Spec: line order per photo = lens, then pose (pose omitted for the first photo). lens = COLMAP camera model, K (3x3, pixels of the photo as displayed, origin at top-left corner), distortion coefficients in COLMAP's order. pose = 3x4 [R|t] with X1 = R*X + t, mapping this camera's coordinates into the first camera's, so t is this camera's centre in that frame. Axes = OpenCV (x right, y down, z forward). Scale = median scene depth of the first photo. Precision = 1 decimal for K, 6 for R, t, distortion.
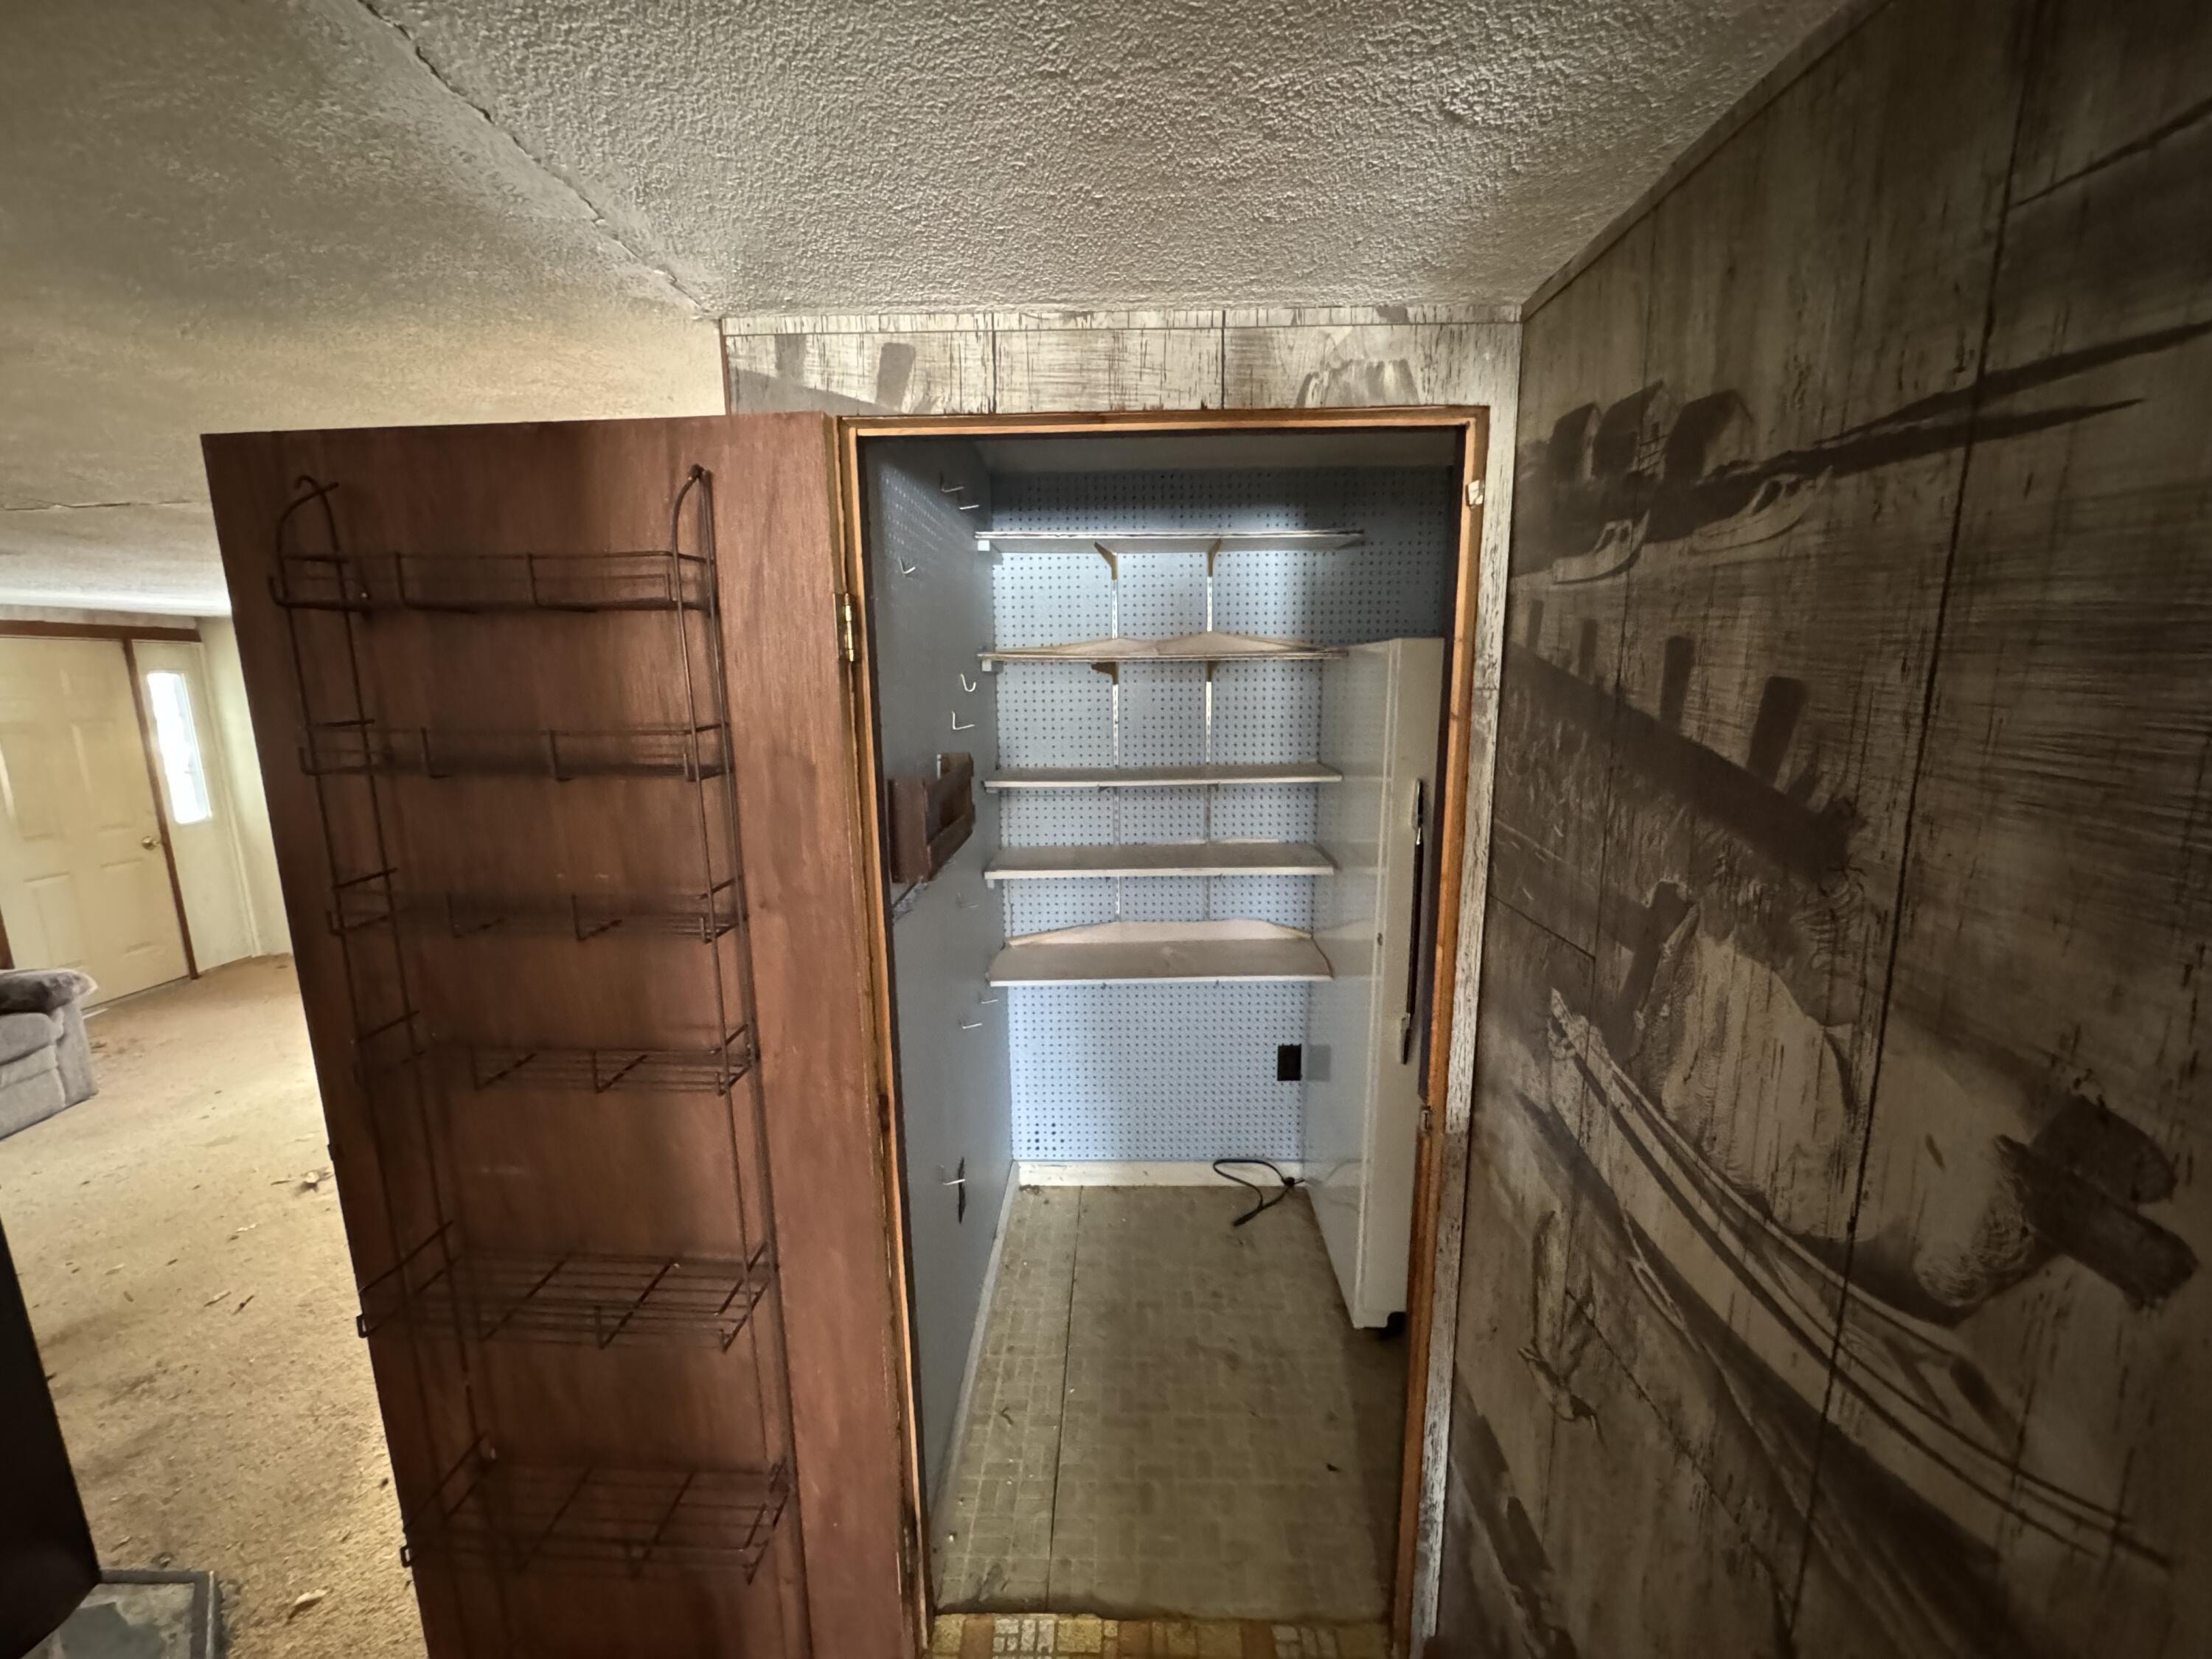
lens RADIAL K [[873.4, 0, 1106.7], [0, 873.4, 825.9], [0, 0, 1]] dist [-0.003994, 0.000055]
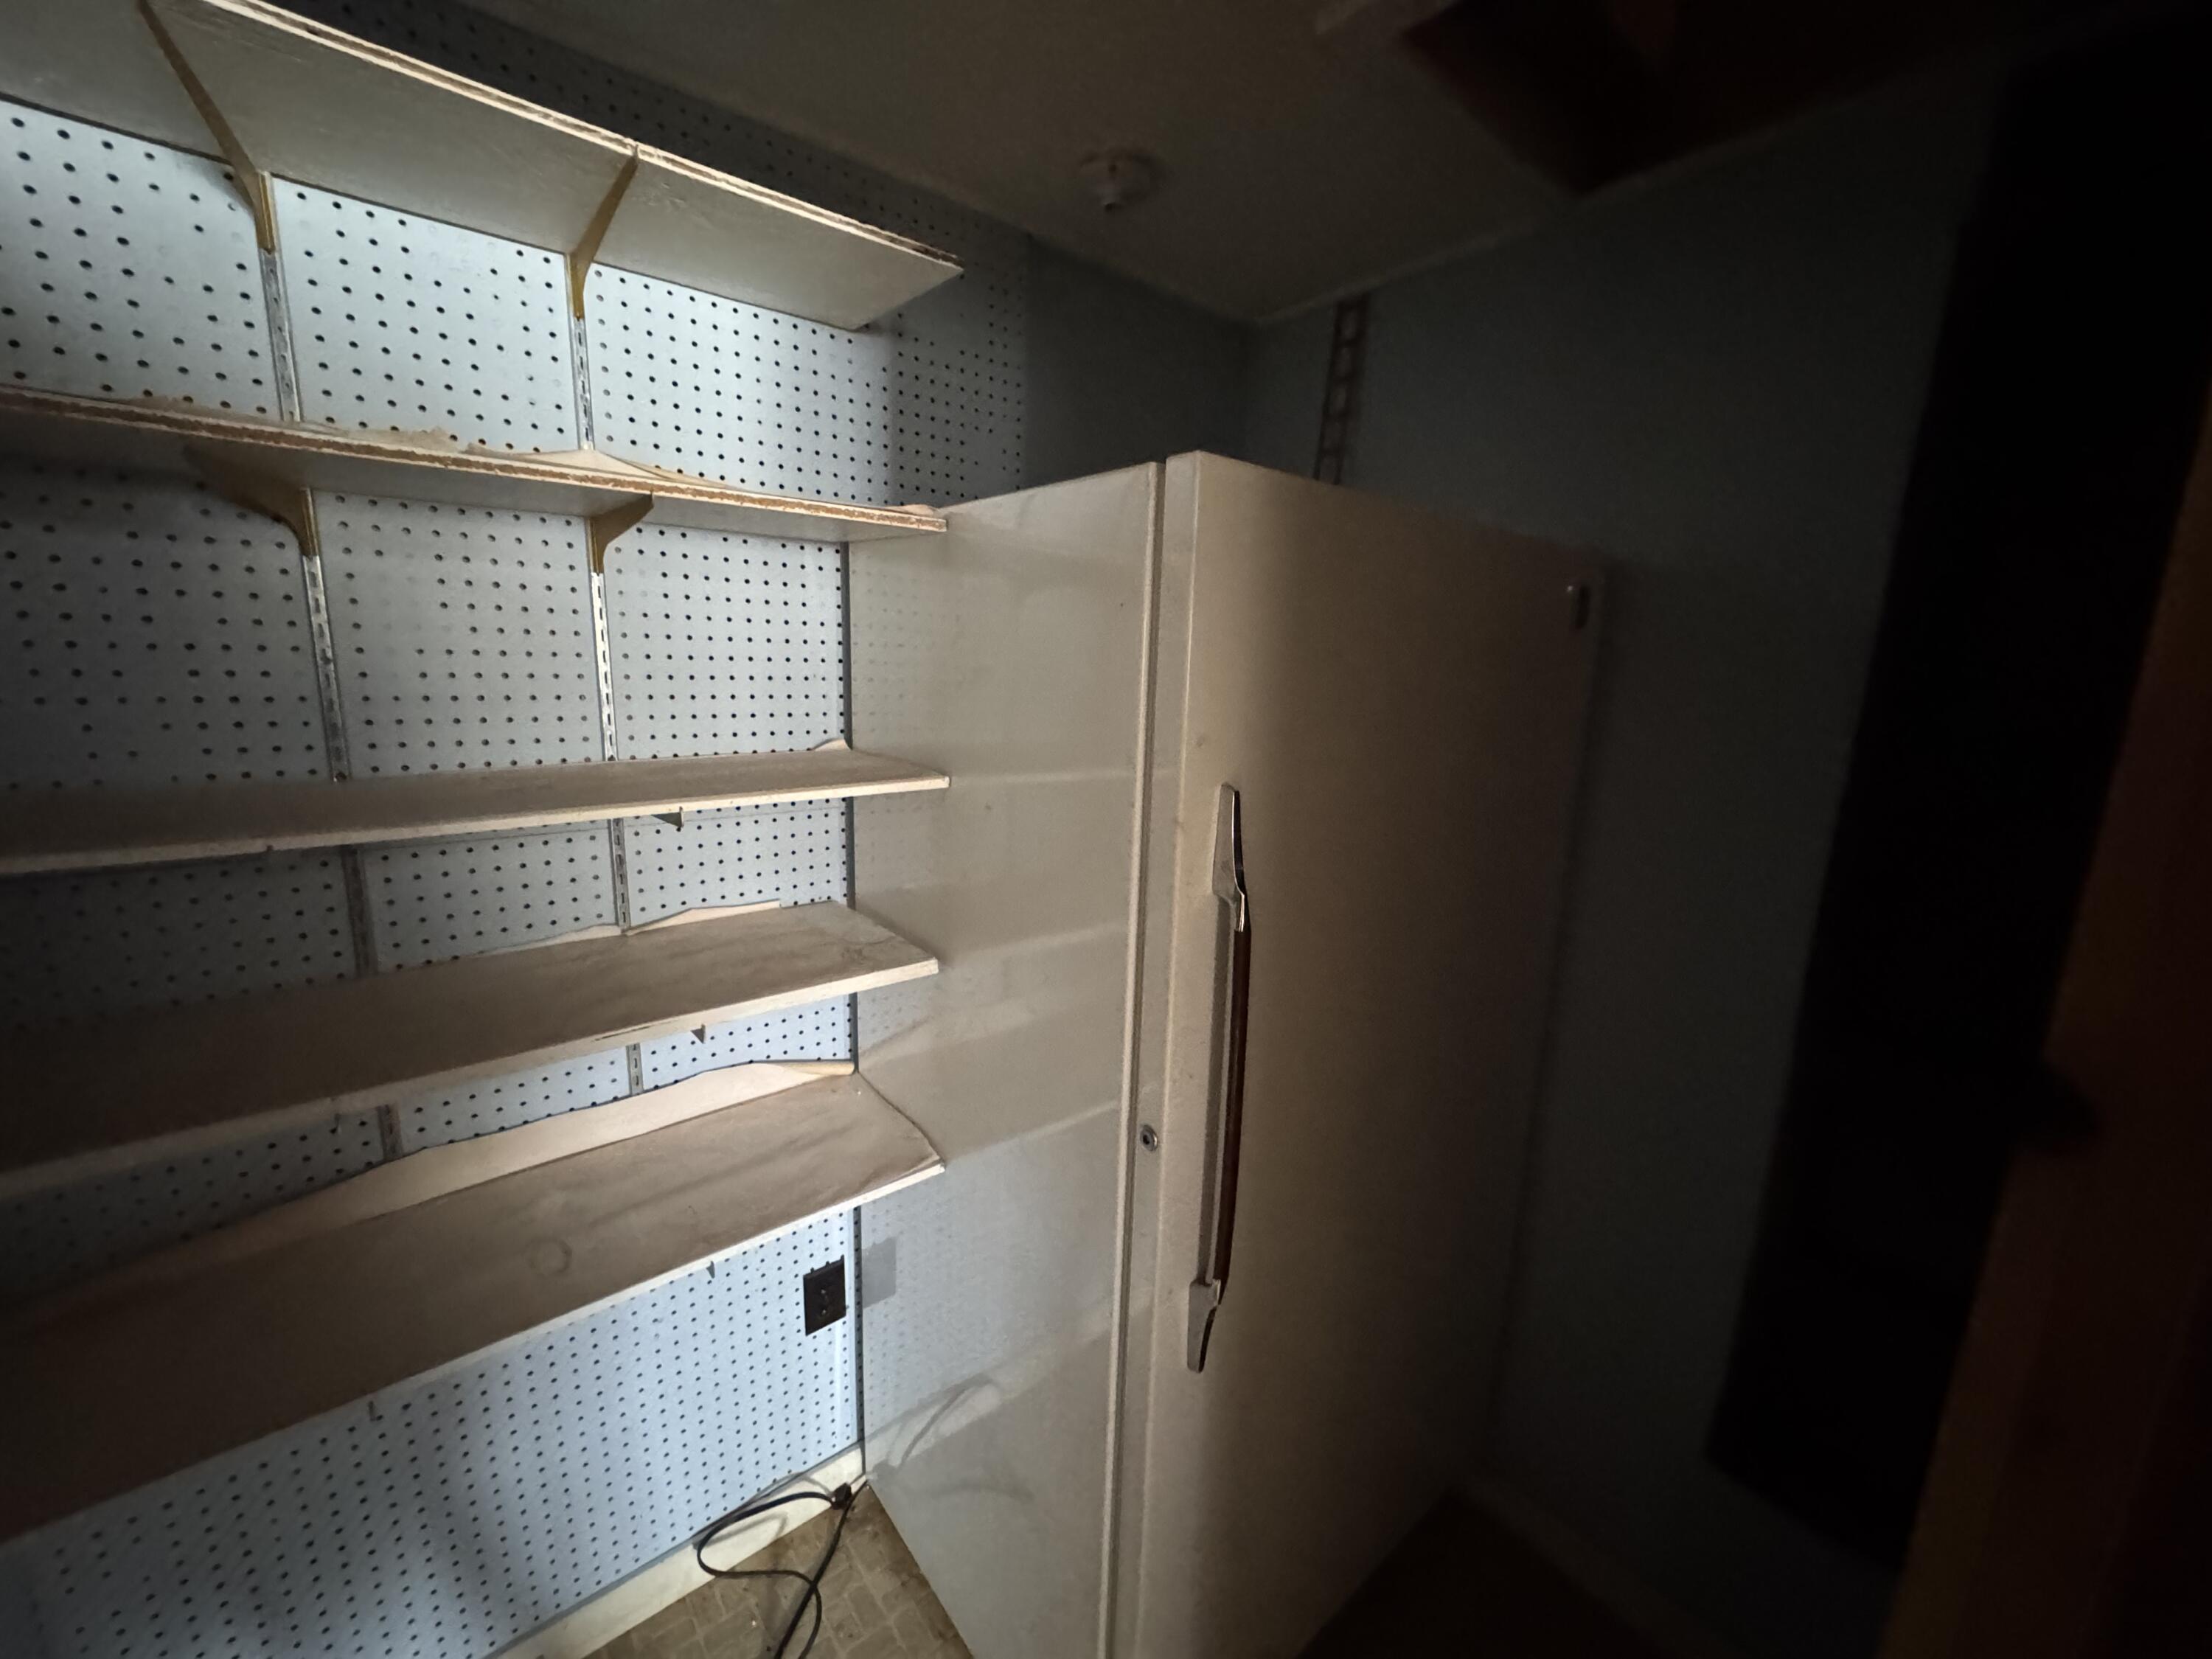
lens RADIAL K [[873.4, 0, 1109.1], [0, 873.4, 829.7], [0, 0, 1]] dist [-0.003994, 0.000055]
pose [[0.748466, -0.093619, 0.656532, 0.010257], [0.071516, 0.995607, 0.060438, -0.043815], [-0.659306, 0.001717, 0.751873, 0.489491]]
